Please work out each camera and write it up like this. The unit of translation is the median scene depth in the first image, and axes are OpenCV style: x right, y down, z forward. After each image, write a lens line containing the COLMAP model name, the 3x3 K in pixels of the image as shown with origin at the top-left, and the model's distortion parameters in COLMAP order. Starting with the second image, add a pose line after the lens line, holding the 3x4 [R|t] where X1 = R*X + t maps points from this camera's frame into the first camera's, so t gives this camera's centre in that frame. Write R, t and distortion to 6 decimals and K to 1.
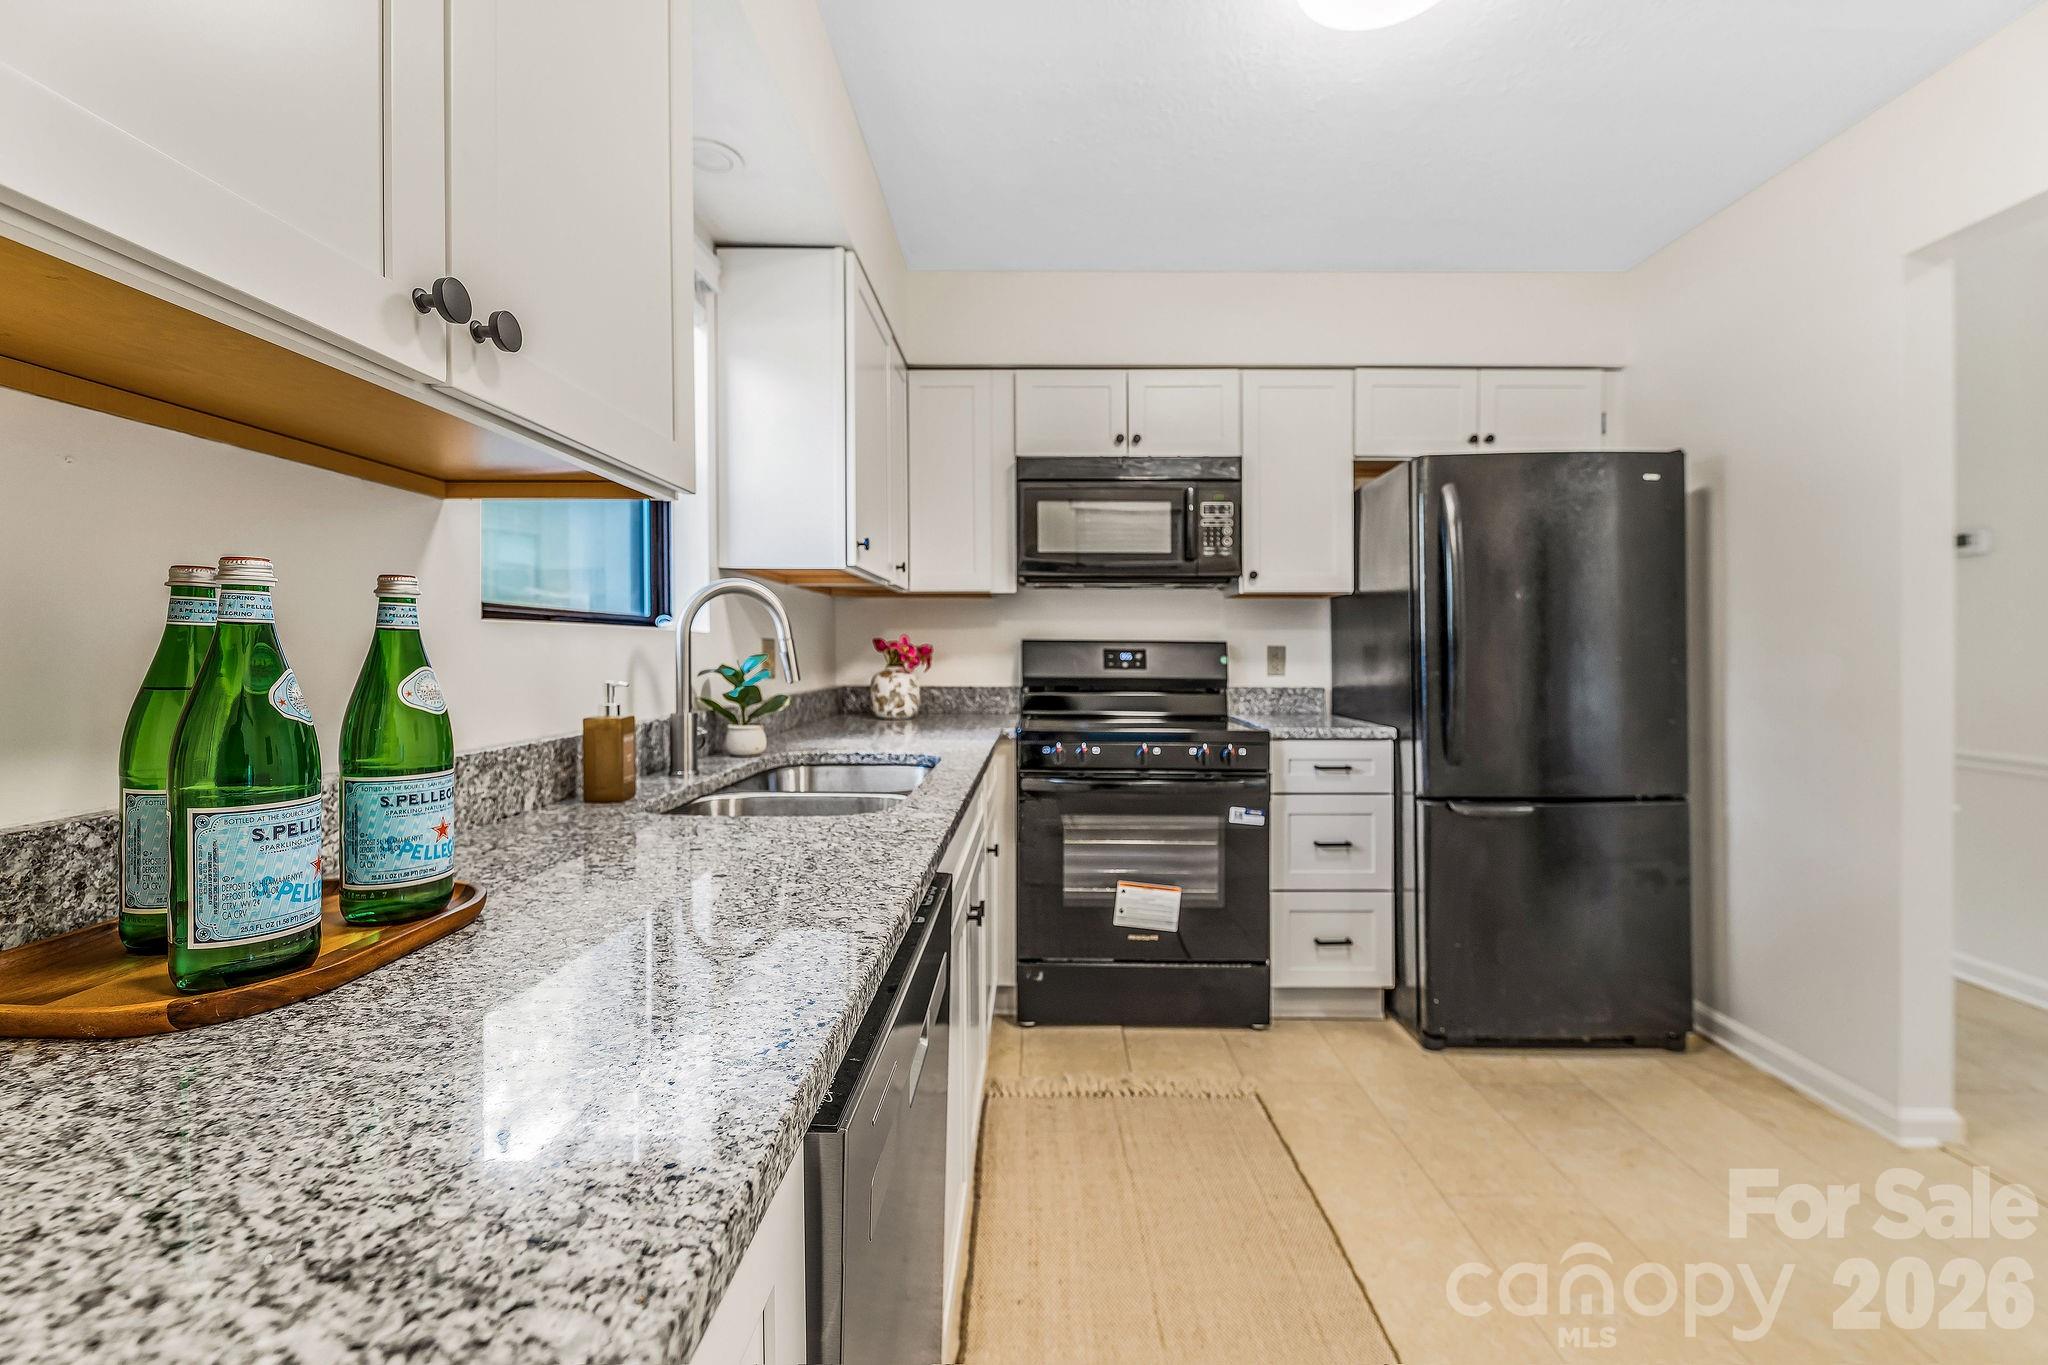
lens RADIAL K [[846.5, 0, 1039.0], [0, 846.5, 652.5], [0, 0, 1]] dist [0.007337, -0.006040]
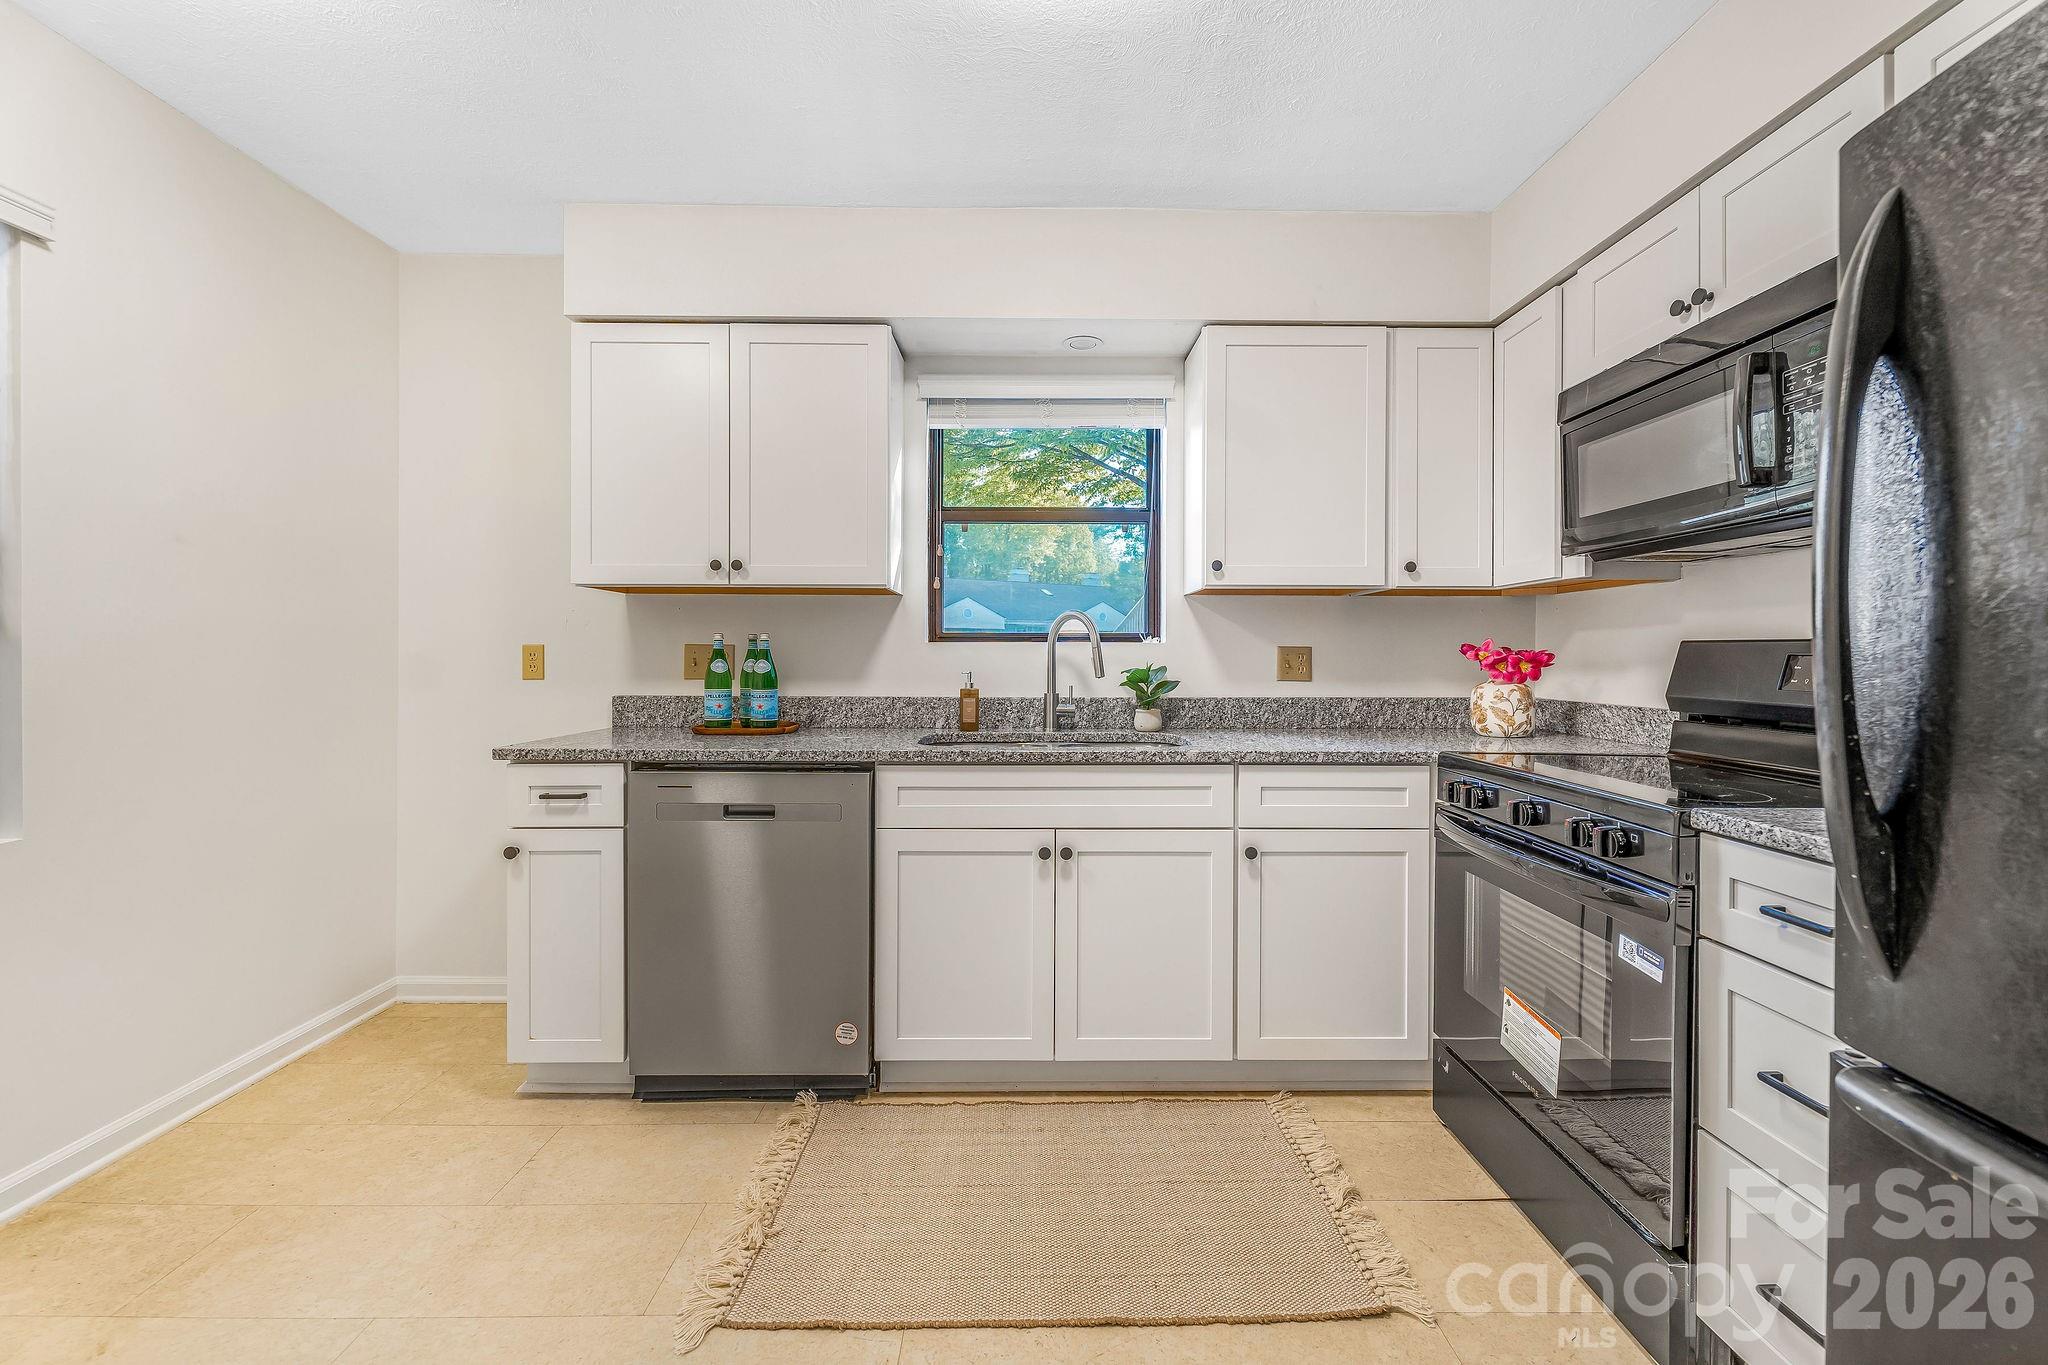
lens RADIAL K [[846.5, 0, 1039.0], [0, 846.5, 652.5], [0, 0, 1]] dist [0.007337, -0.006040]
pose [[0.027631, 0.000249, -0.999618, 0.780597], [-0.016512, 0.999864, -0.000207, 0.002727], [0.999482, 0.016512, 0.027631, 0.591493]]
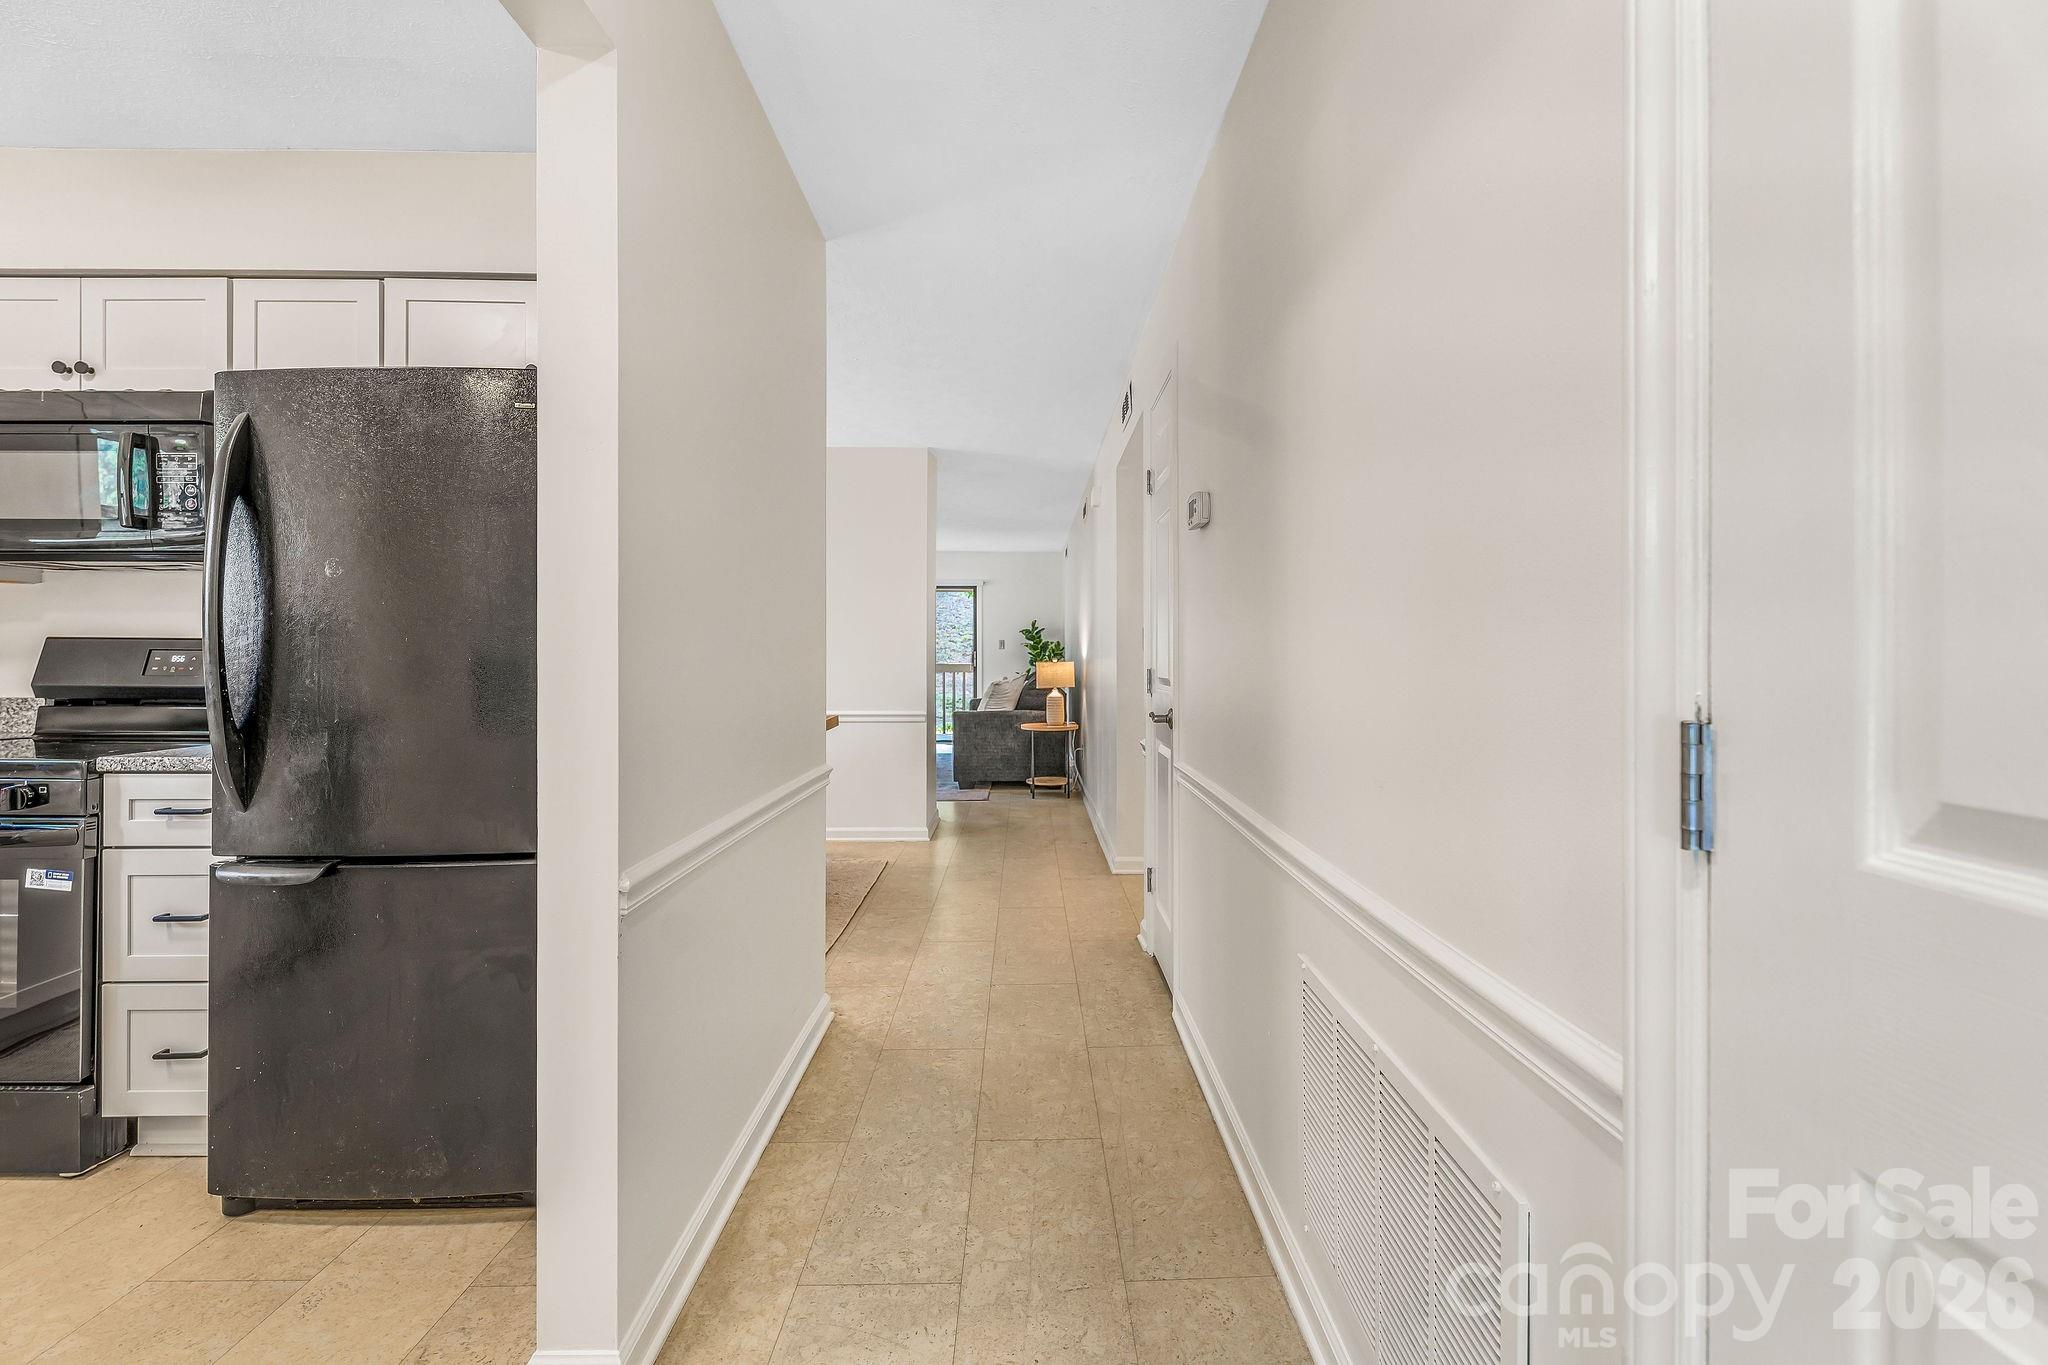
lens RADIAL K [[846.5, 0, 1039.0], [0, 846.5, 652.5], [0, 0, 1]] dist [0.007337, -0.006040]
pose [[0.999387, 0.002487, 0.034928, 1.054142], [-0.001989, 0.999896, -0.014283, 0.009500], [-0.034960, 0.014205, 0.999288, 0.252866]]
